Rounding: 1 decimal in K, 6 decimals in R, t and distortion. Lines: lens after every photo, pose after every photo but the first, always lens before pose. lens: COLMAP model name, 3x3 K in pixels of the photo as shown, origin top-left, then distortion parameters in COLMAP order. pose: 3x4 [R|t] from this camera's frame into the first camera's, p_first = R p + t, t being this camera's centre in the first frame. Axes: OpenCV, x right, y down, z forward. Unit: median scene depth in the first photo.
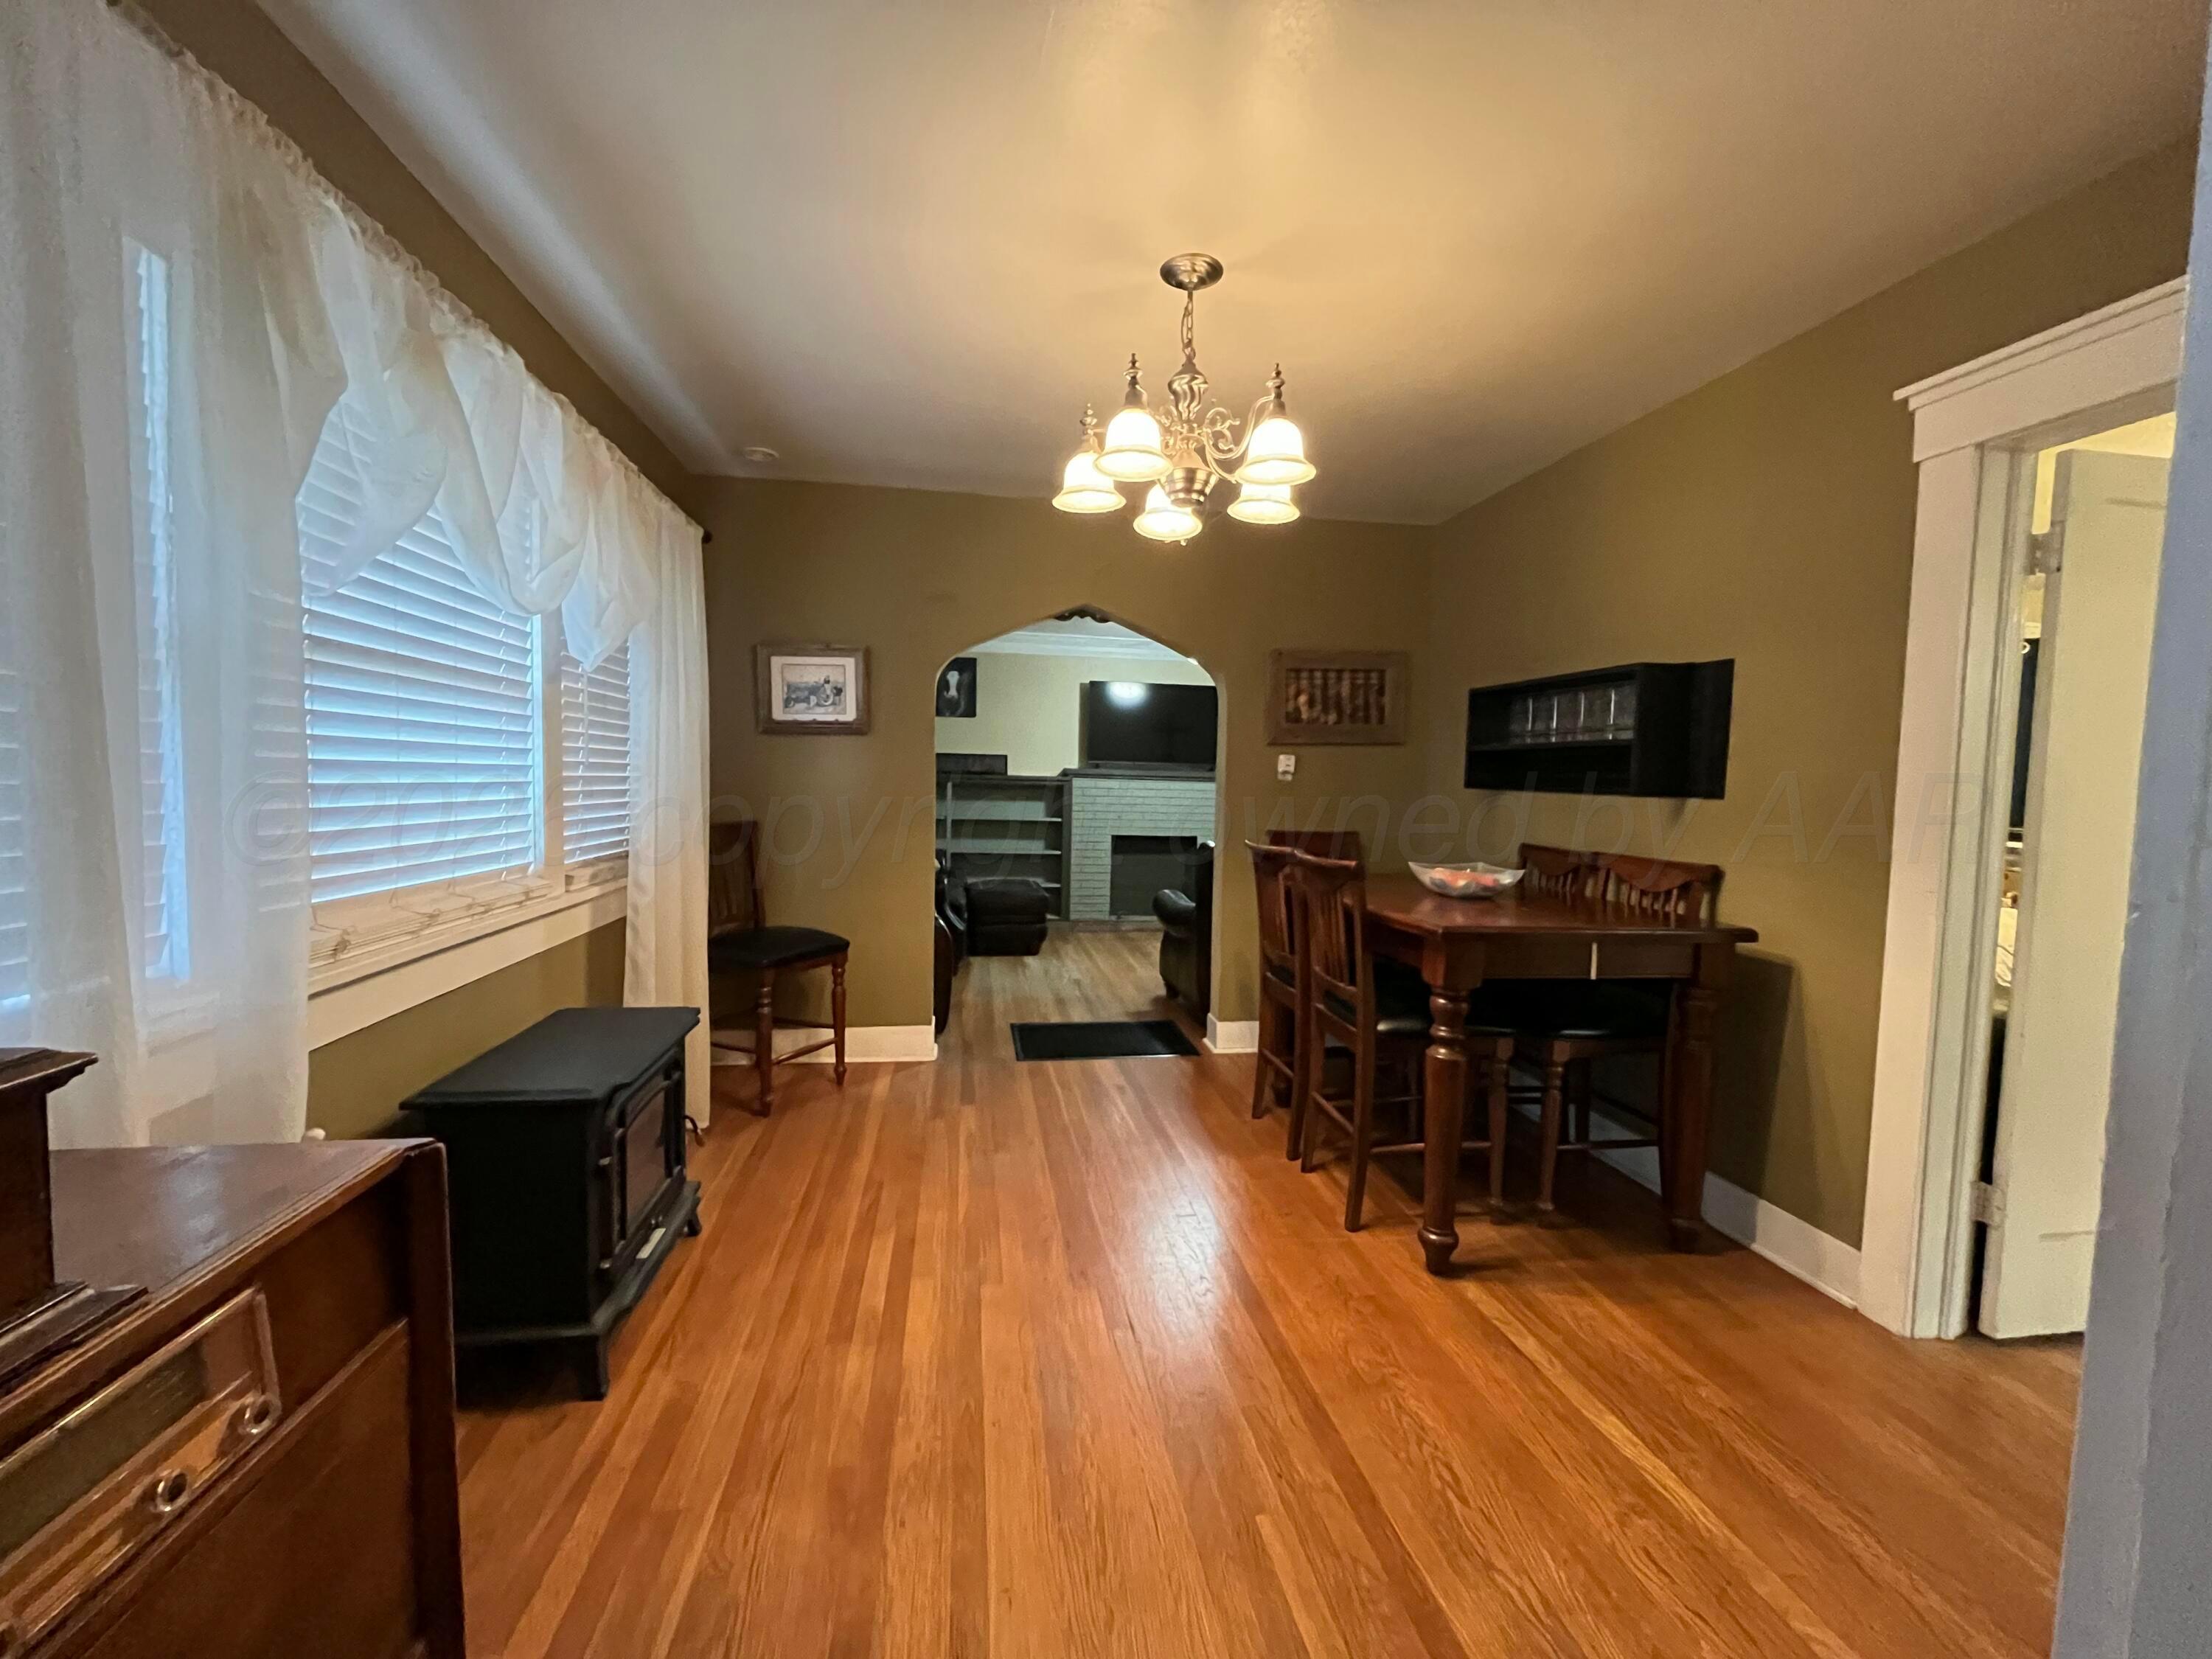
lens RADIAL K [[902.6, 0, 1103.2], [0, 902.6, 833.7], [0, 0, 1]] dist [0.000194, 0.000018]
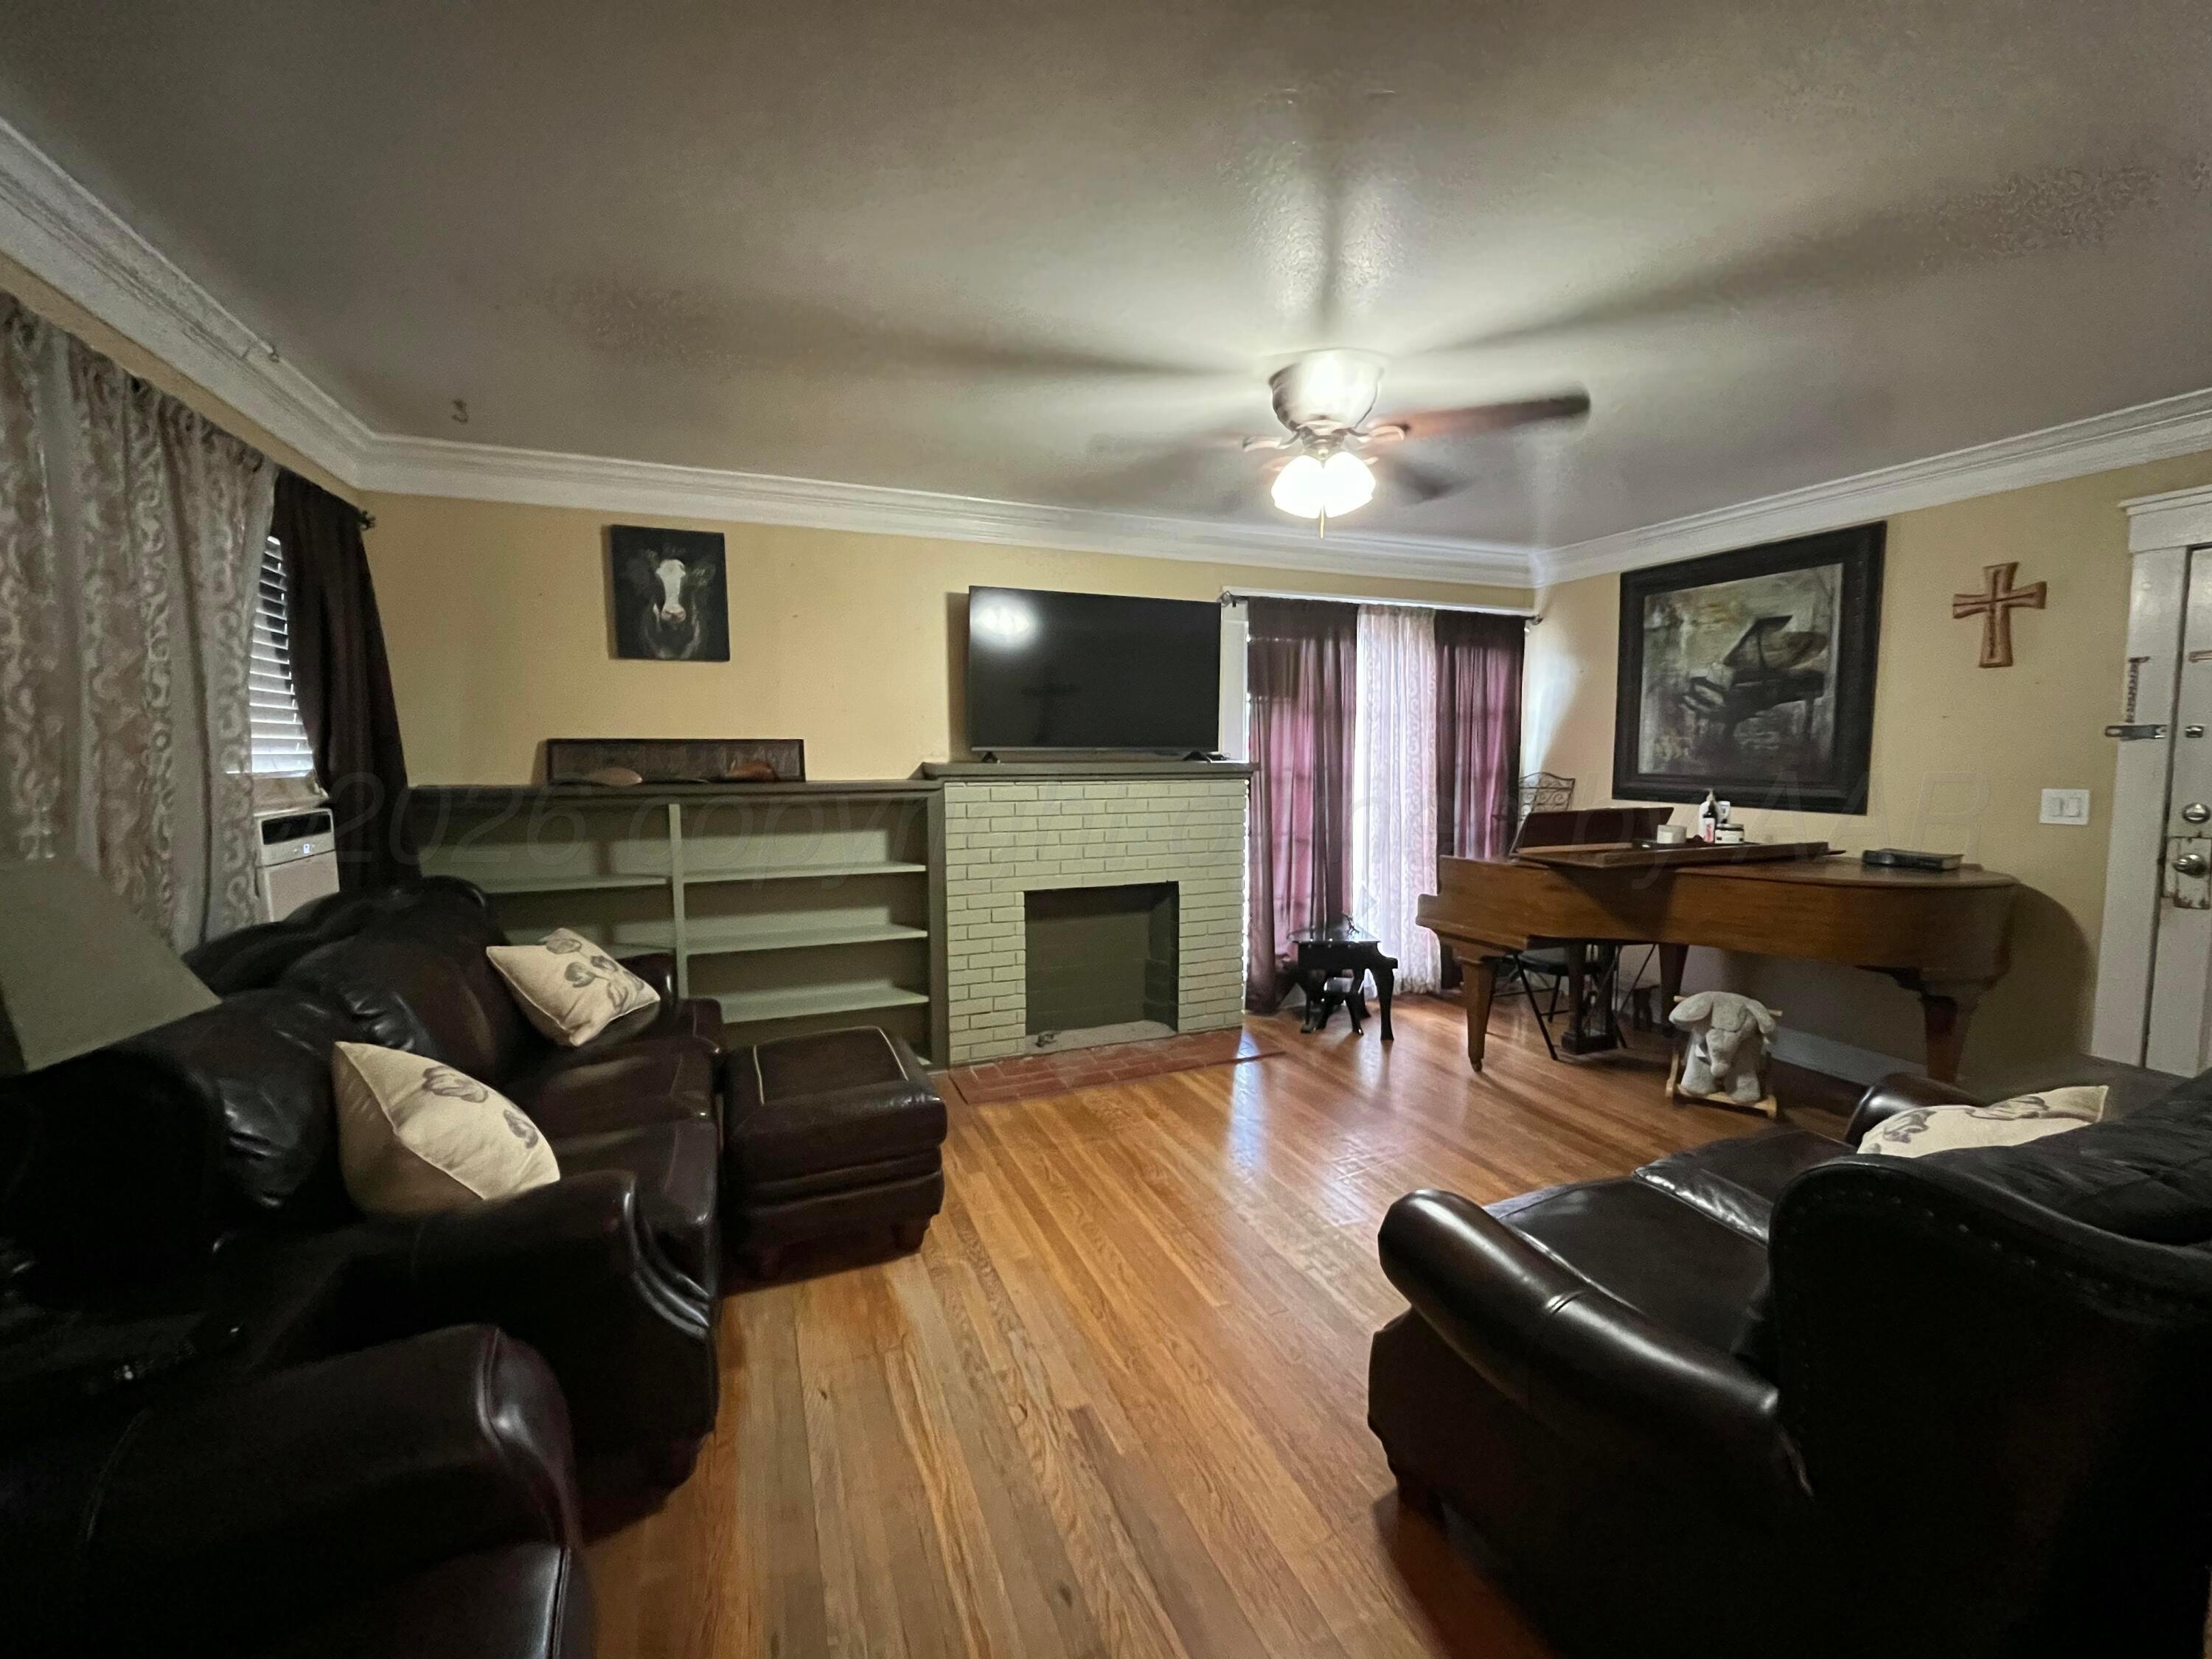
lens RADIAL K [[902.6, 0, 1108.7], [0, 902.6, 823.1], [0, 0, 1]] dist [0.000194, 0.000018]
pose [[0.972972, -0.046512, 0.226192, -0.060037], [0.041026, 0.998740, 0.028895, -0.051327], [-0.227251, -0.018834, 0.973654, 0.503344]]
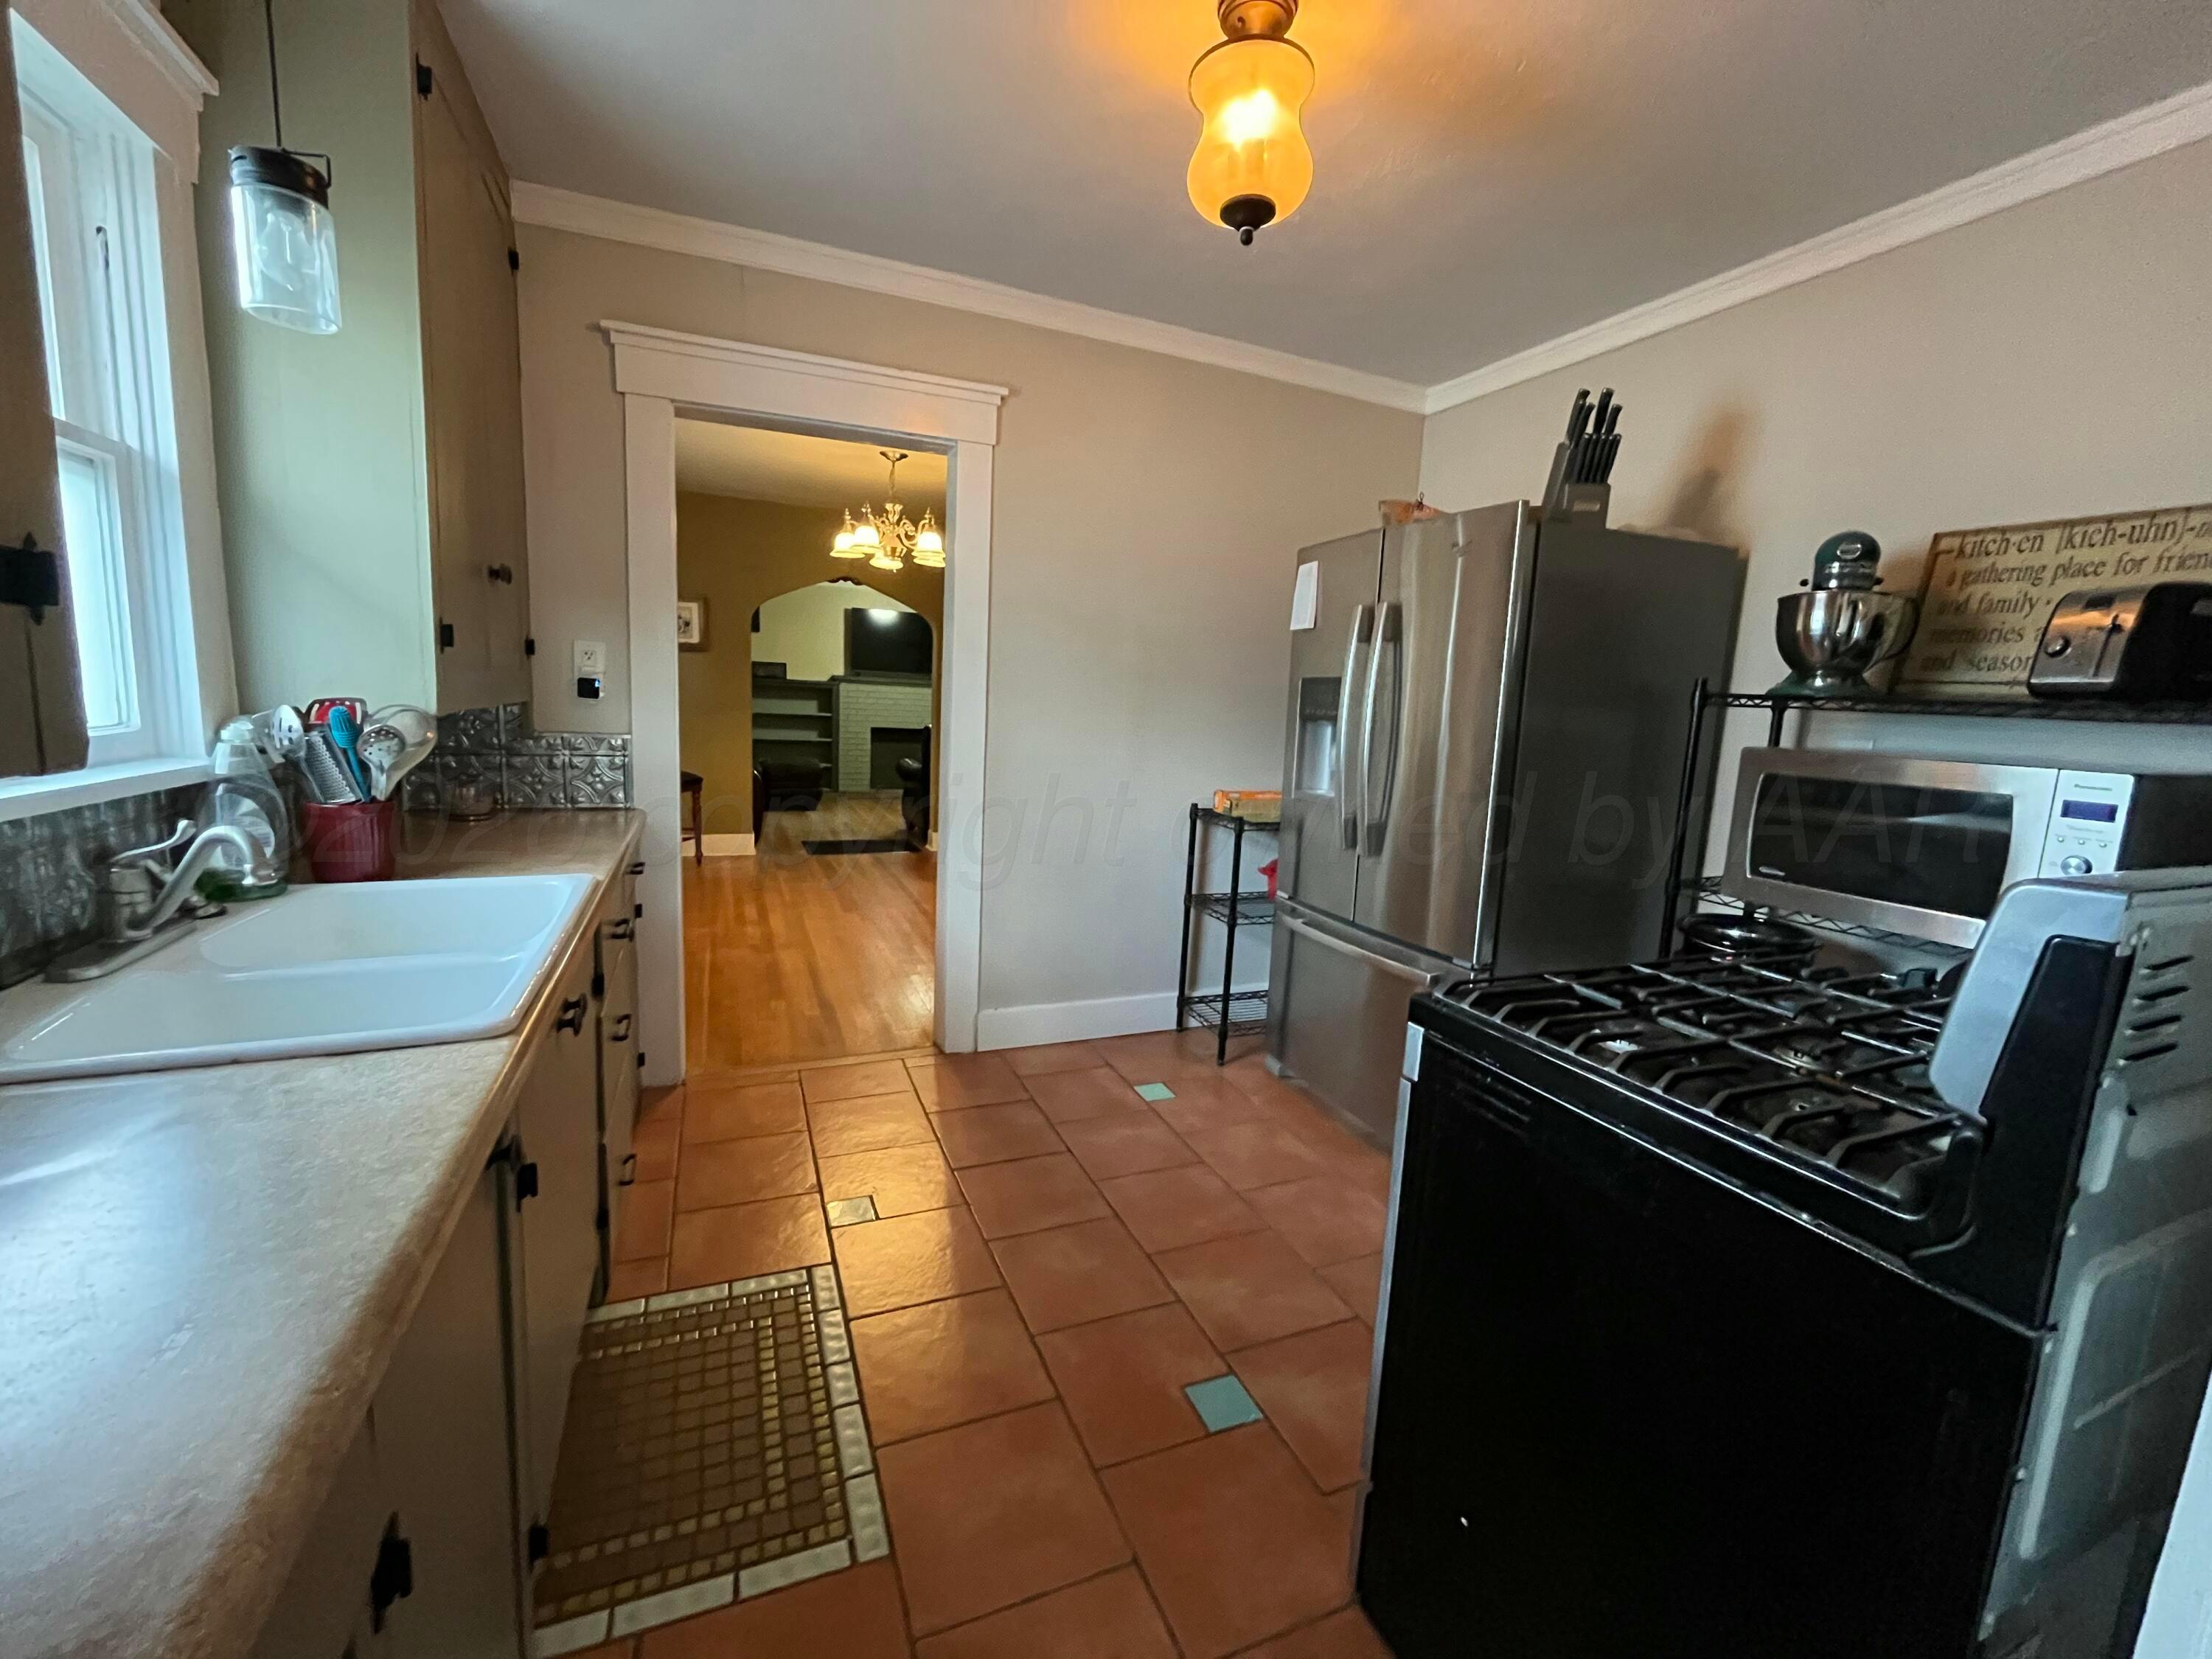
lens RADIAL K [[902.6, 0, 1099.8], [0, 902.6, 826.7], [0, 0, 1]] dist [0.000194, 0.000018]
pose [[0.969540, -0.010509, 0.244709, 0.009994], [-0.012053, 0.995822, 0.090521, 0.023276], [-0.244638, -0.090713, 0.965362, -0.379628]]
